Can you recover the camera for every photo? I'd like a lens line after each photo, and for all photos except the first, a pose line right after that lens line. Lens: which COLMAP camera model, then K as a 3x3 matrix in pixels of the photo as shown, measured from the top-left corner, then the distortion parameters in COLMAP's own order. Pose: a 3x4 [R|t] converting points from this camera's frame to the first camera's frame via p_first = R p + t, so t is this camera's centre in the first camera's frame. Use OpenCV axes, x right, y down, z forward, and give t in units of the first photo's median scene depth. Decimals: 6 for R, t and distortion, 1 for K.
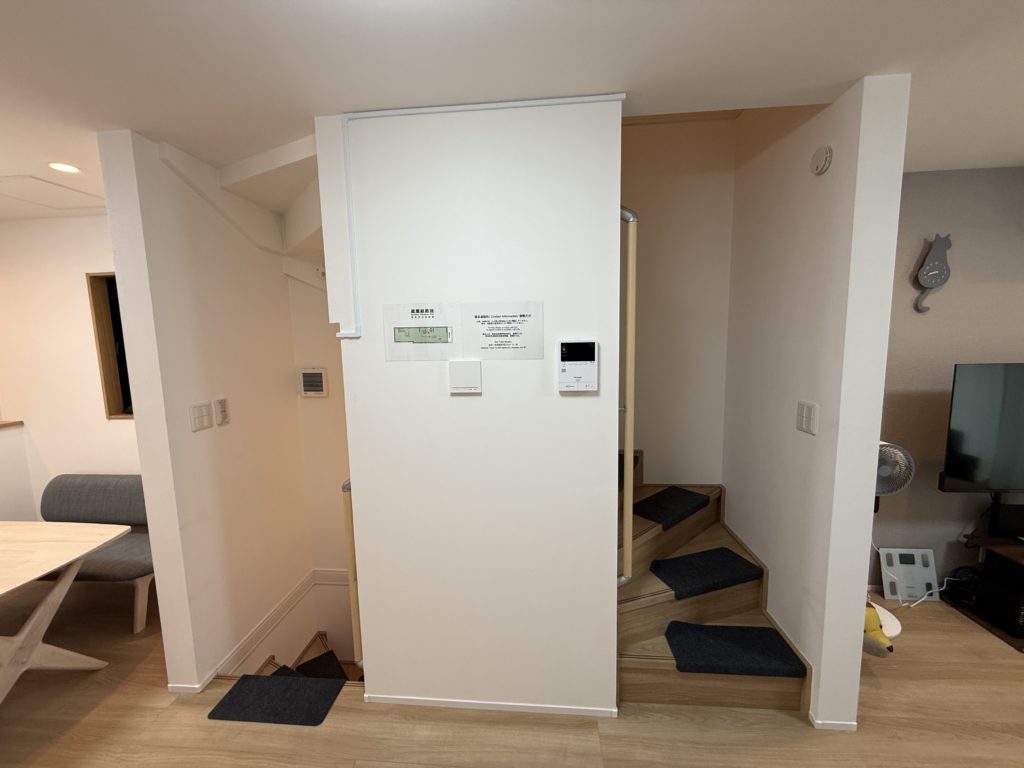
lens RADIAL K [[407.3, 0, 509.6], [0, 407.3, 383.3], [0, 0, 1]] dist [-0.000422, -0.000017]
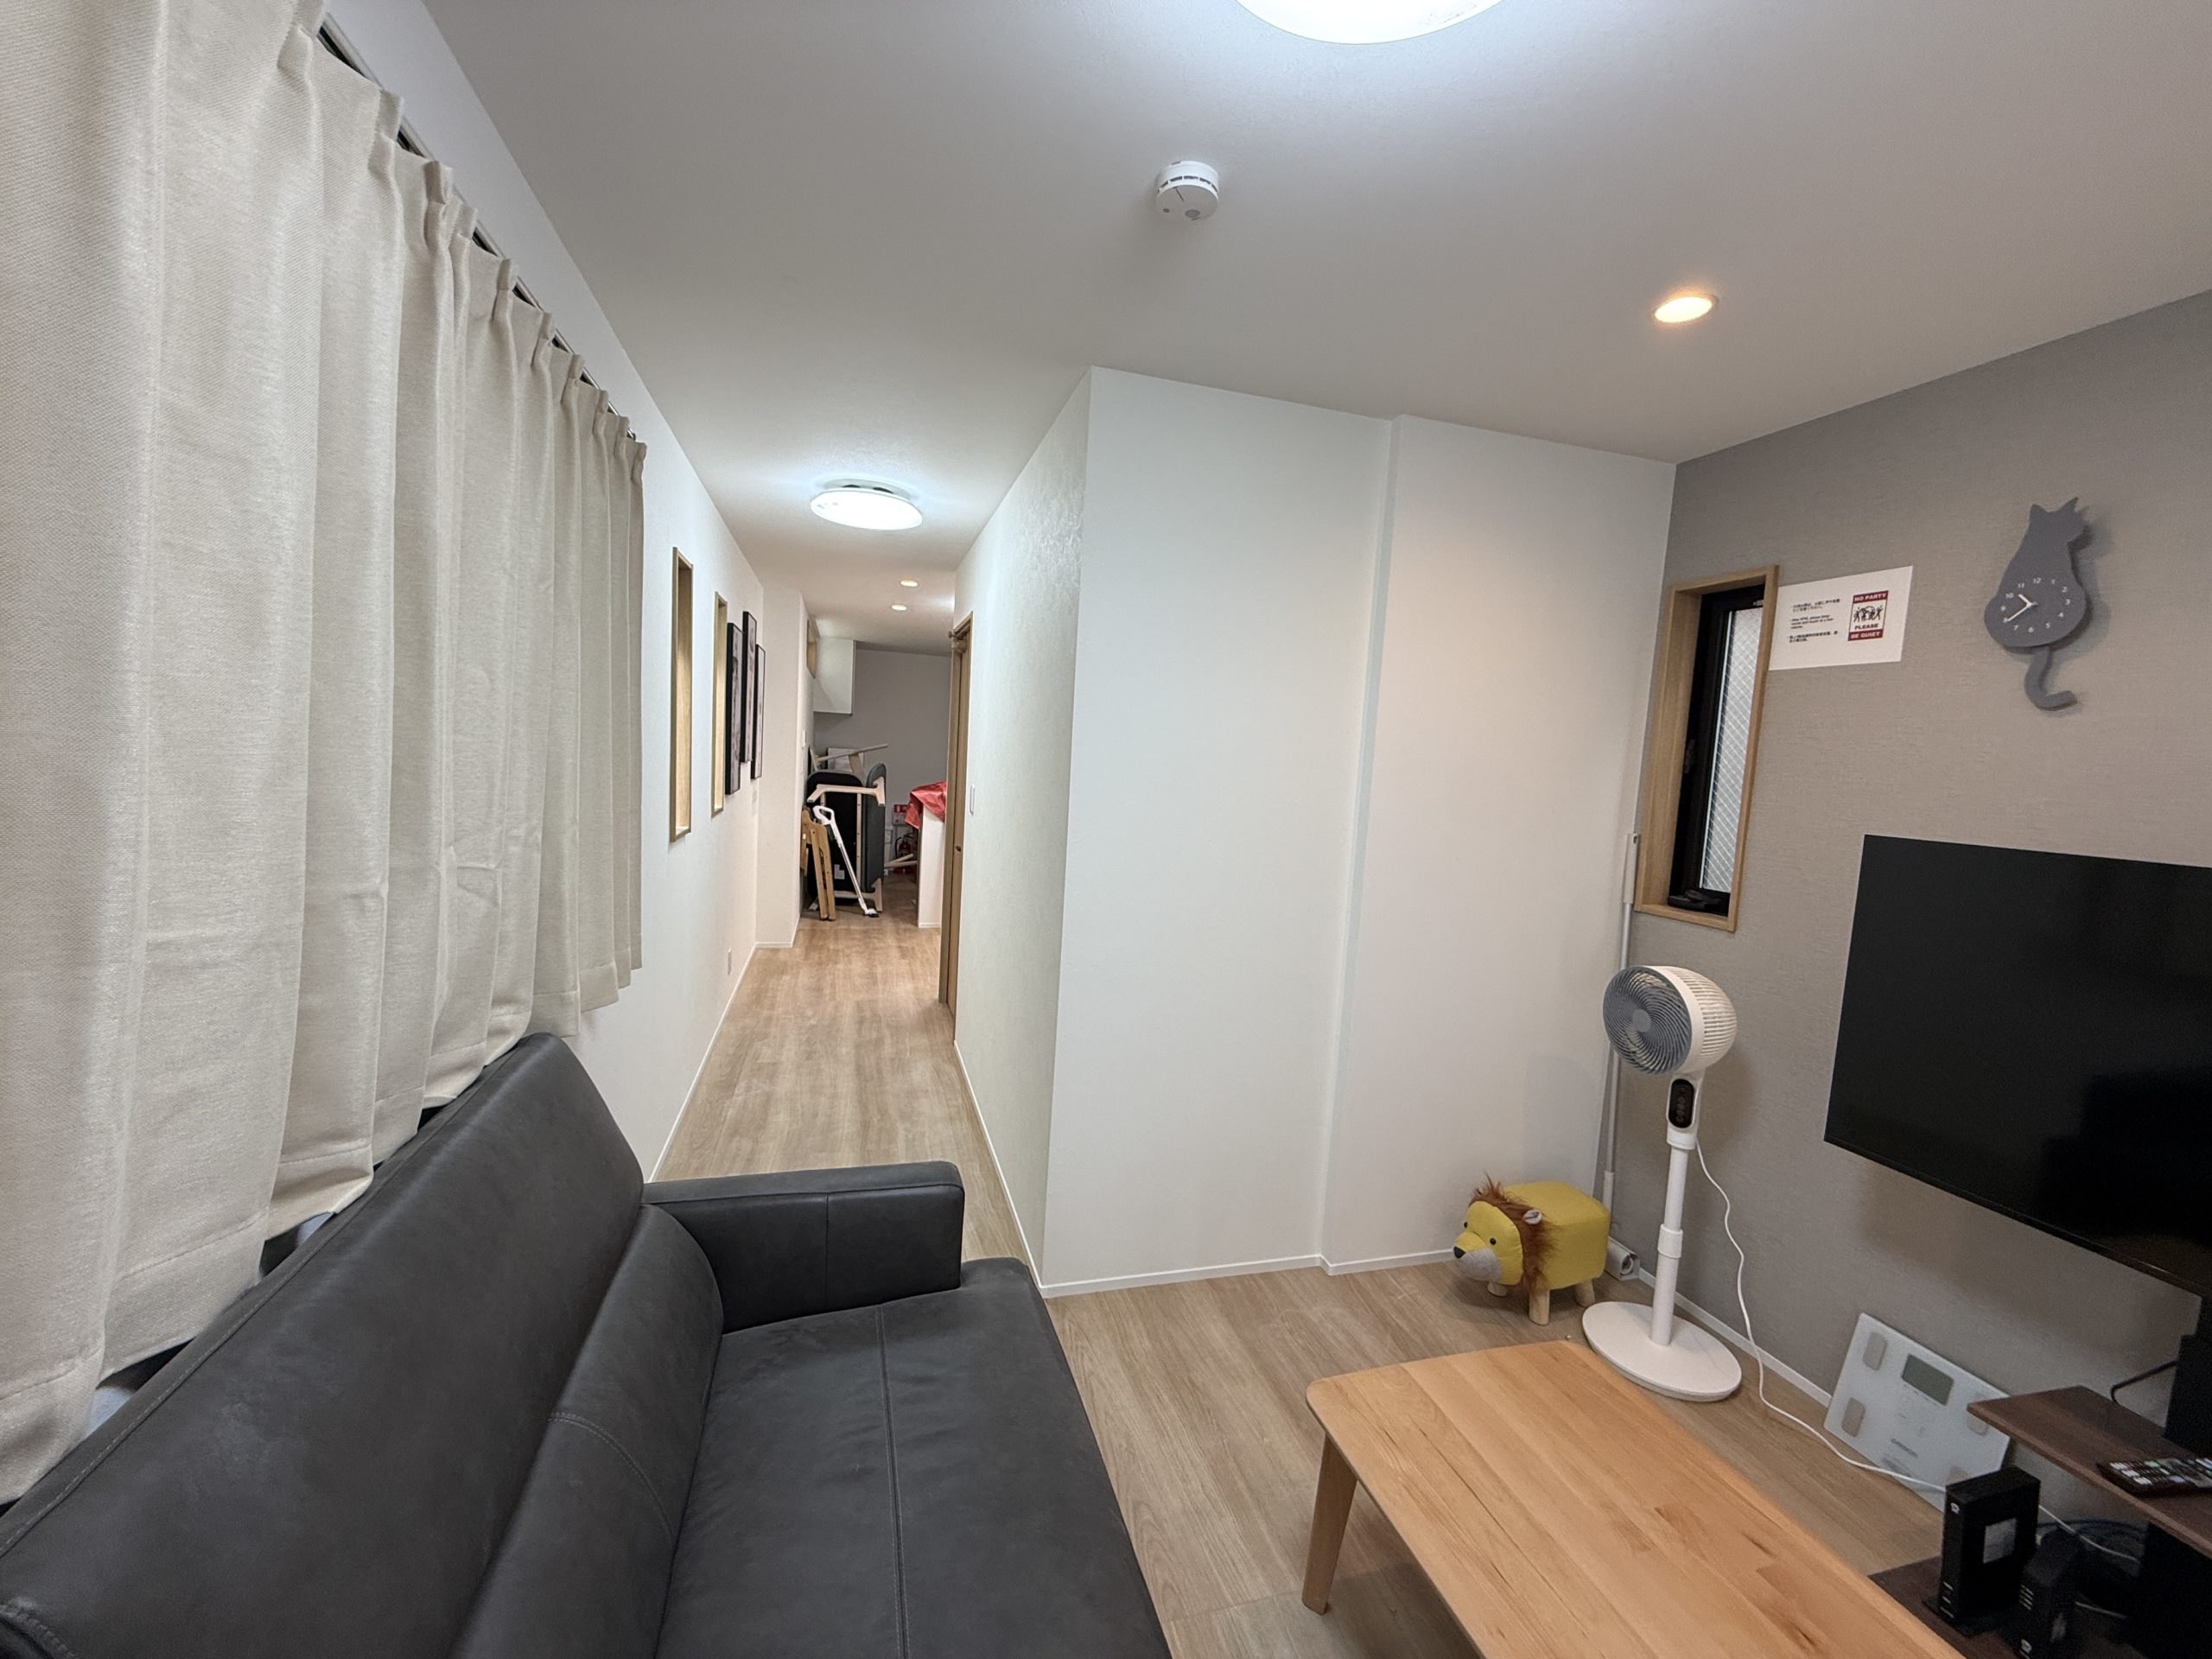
lens RADIAL K [[882.0, 0, 1101.8], [0, 882.0, 827.1], [0, 0, 1]] dist [-0.000037, -0.000125]
pose [[0.352601, 0.125490, -0.927321, 2.124187], [-0.169756, 0.983103, 0.068491, 0.020860], [0.920247, 0.133268, 0.367946, -0.069539]]
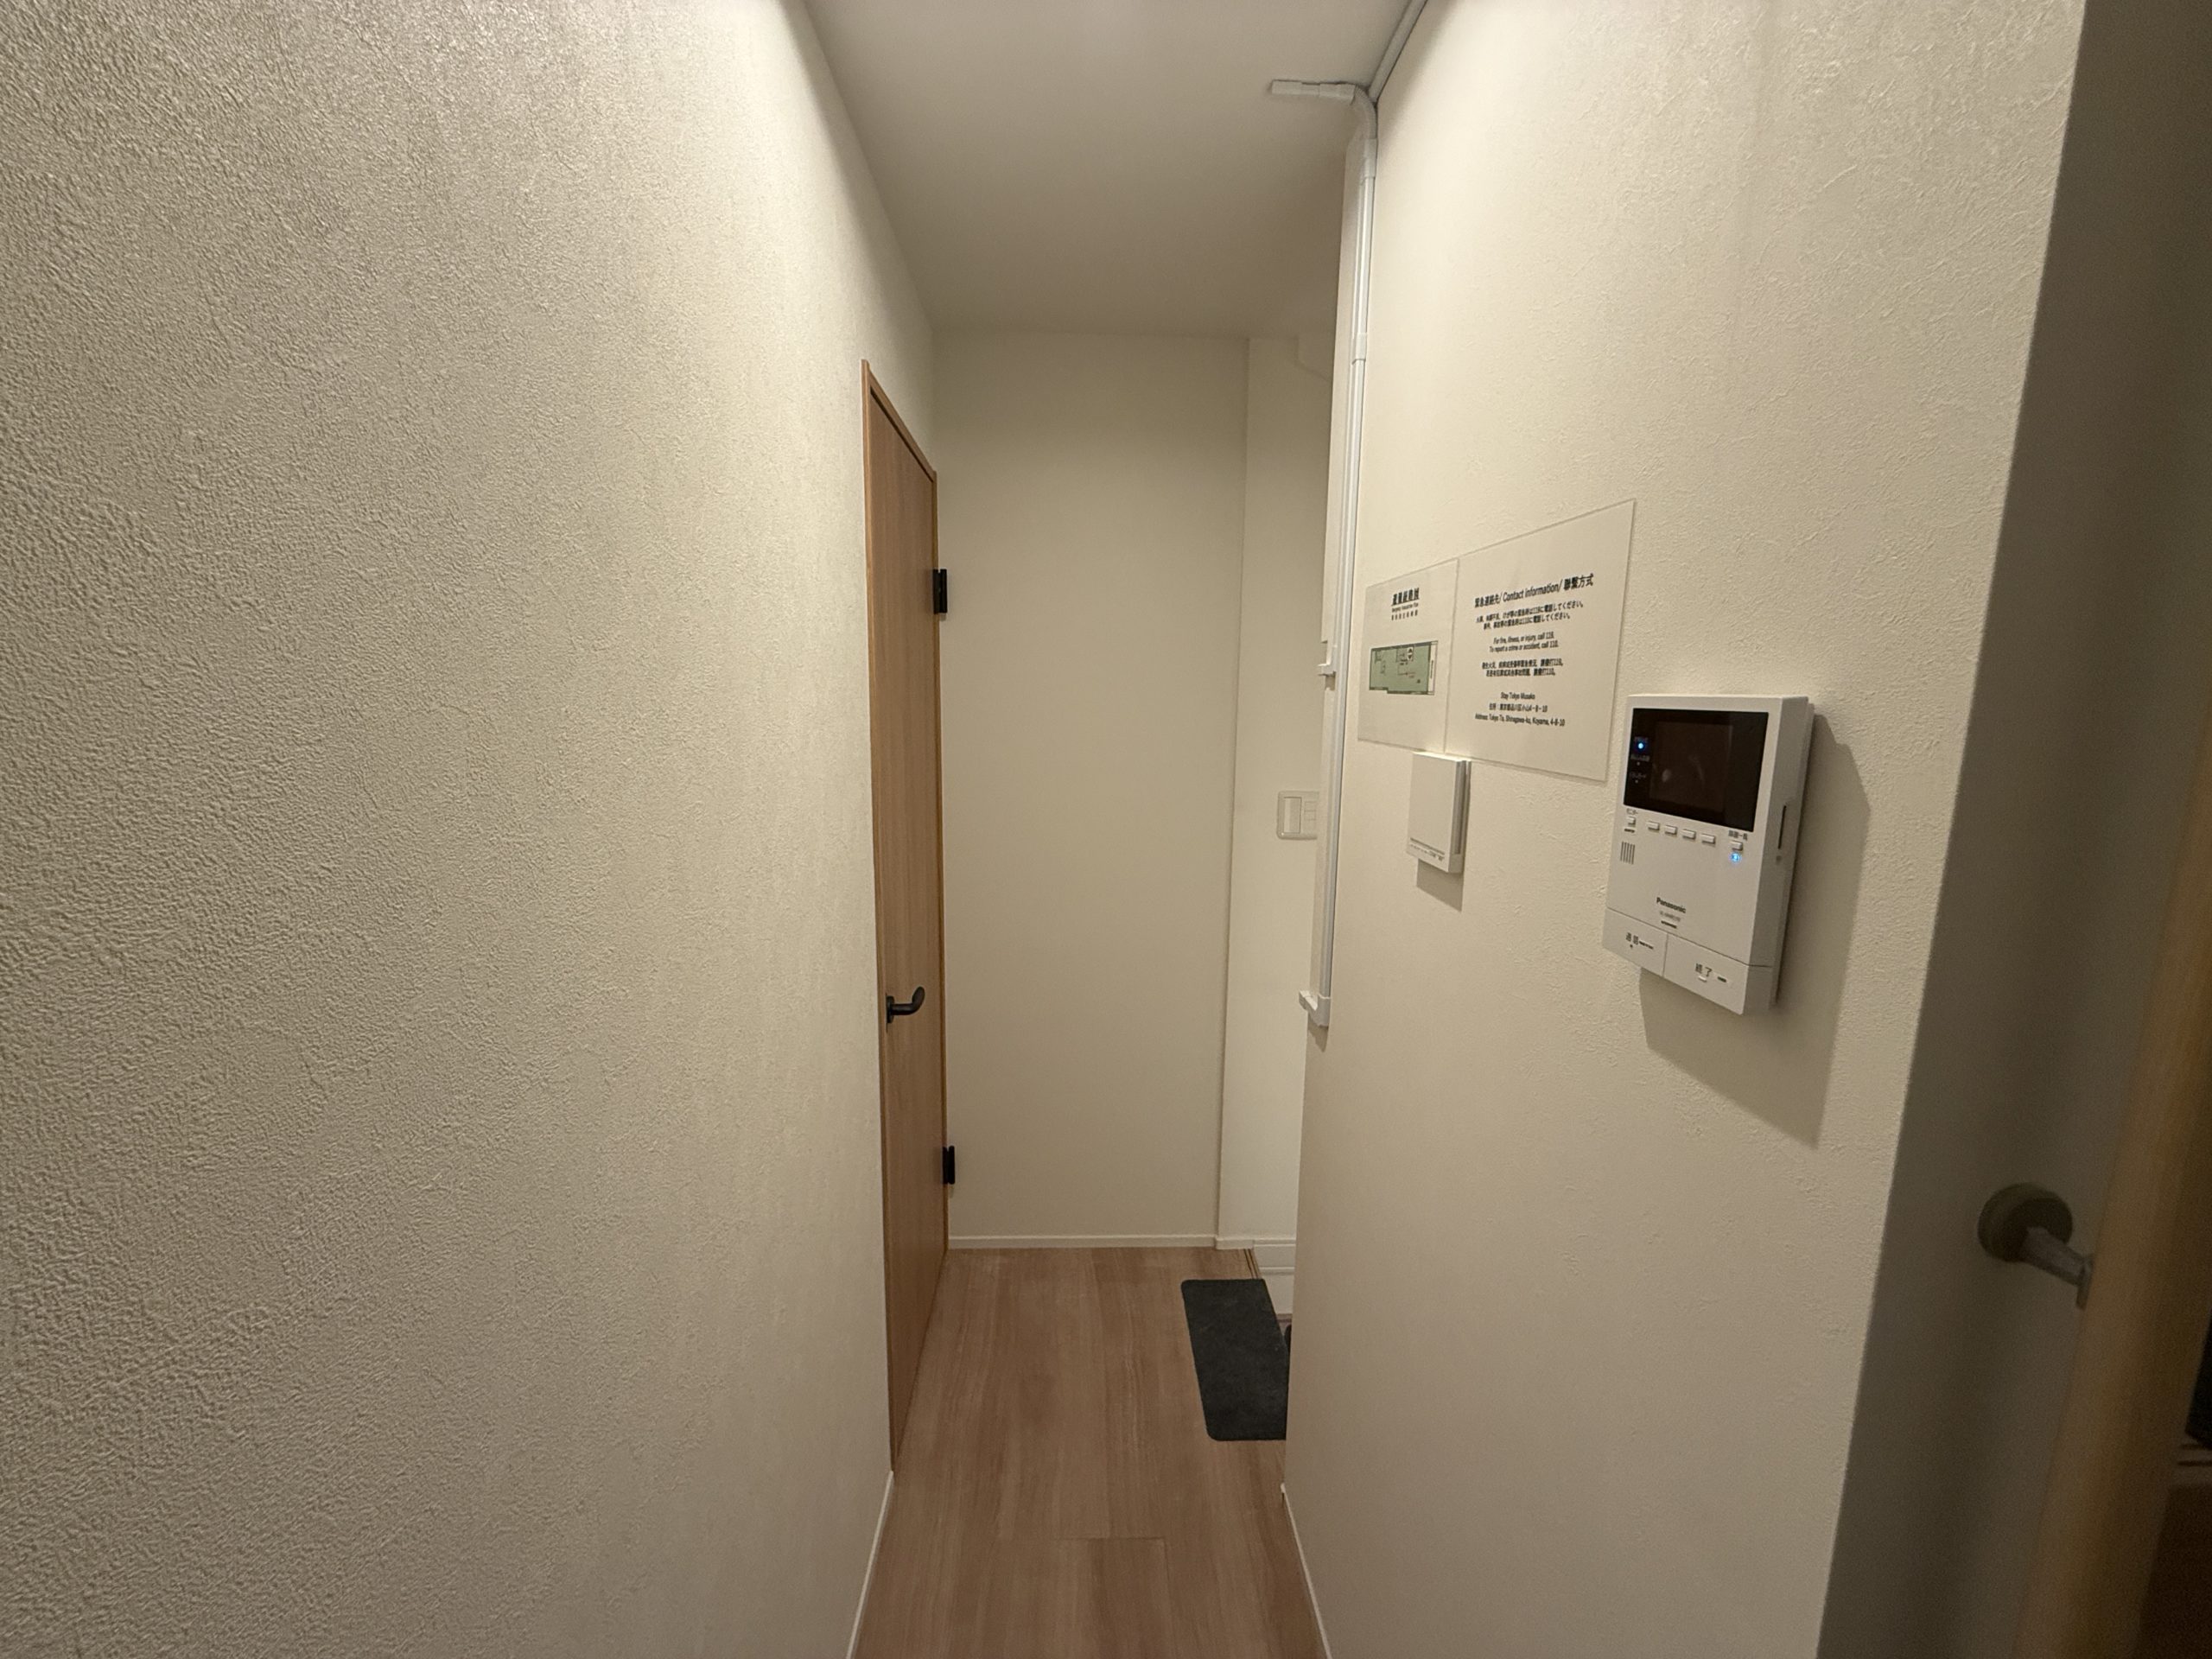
lens RADIAL K [[882.0, 0, 1101.8], [0, 882.0, 827.1], [0, 0, 1]] dist [-0.000037, -0.000125]
pose [[0.113025, 0.175556, -0.977960, 0.497063], [-0.131859, 0.978211, 0.160362, -0.075261], [0.984804, 0.110828, 0.133711, 0.676525]]
